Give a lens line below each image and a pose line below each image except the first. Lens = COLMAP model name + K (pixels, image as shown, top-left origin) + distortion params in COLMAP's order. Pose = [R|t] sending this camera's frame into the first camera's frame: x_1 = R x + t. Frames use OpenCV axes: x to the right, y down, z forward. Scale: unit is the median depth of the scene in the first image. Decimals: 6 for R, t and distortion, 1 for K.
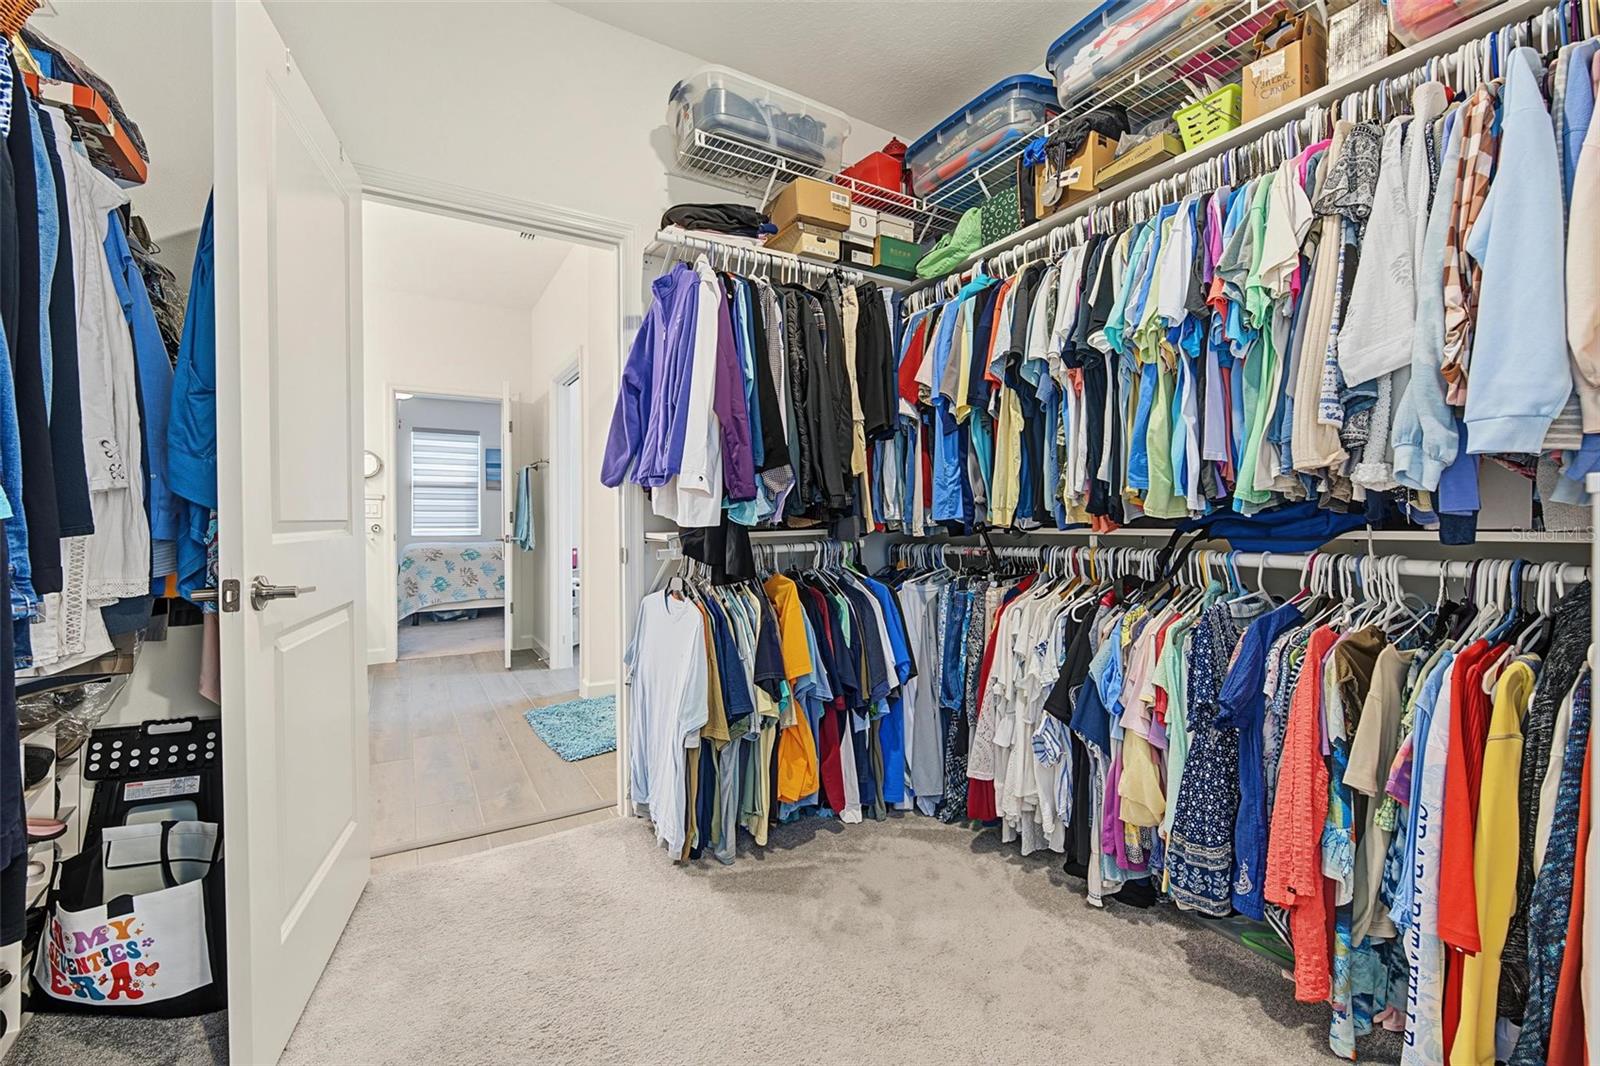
lens RADIAL K [[652.2, 0, 792.5], [0, 652.2, 531.2], [0, 0, 1]] dist [-0.000750, 0.000028]
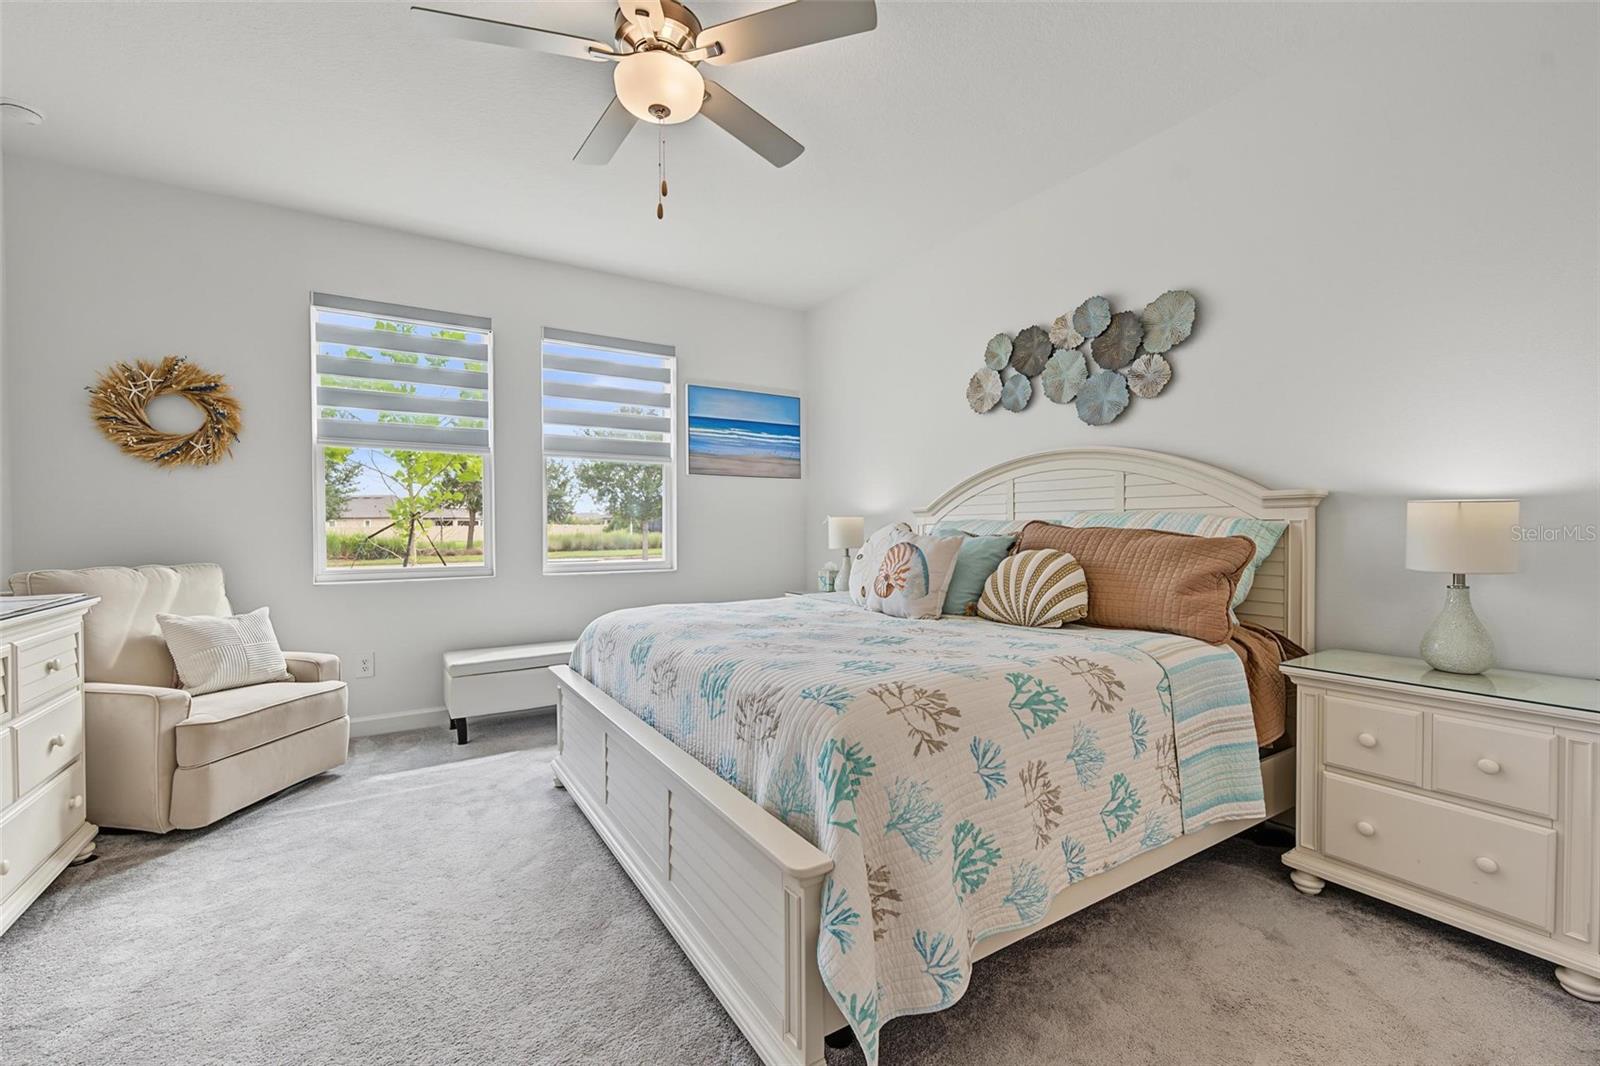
lens RADIAL K [[671.1, 0, 795.4], [0, 671.1, 544.3], [0, 0, 1]] dist [-0.000558, -0.000066]
pose [[0.999734, -0.003996, 0.022736, -0.587169], [0.003861, 0.999975, 0.005964, -0.023317], [-0.022759, -0.005875, 0.999724, 0.760346]]
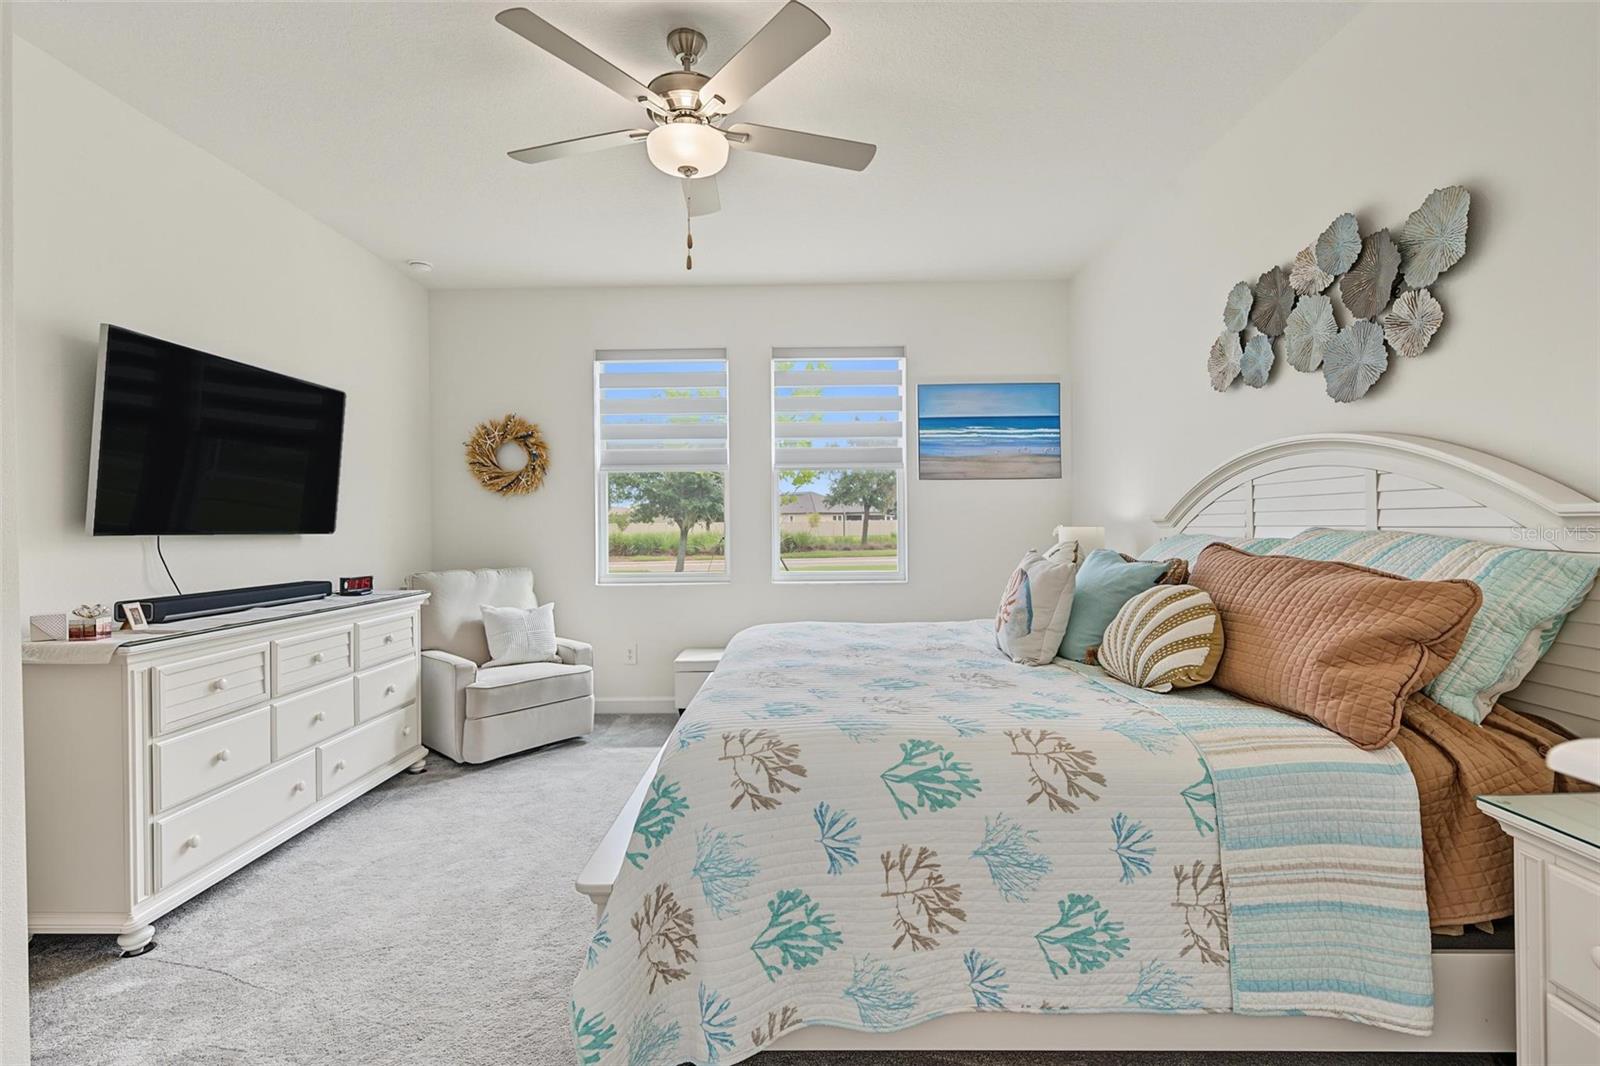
lens RADIAL K [[738.8, 0, 796.5], [0, 738.8, 531.8], [0, 0, 1]] dist [0.000960, -0.000255]
pose [[0.850276, -0.002468, -0.526331, -0.409275], [0.000679, 0.999993, -0.003593, -0.039348], [0.526336, 0.002698, 0.850272, 0.786489]]
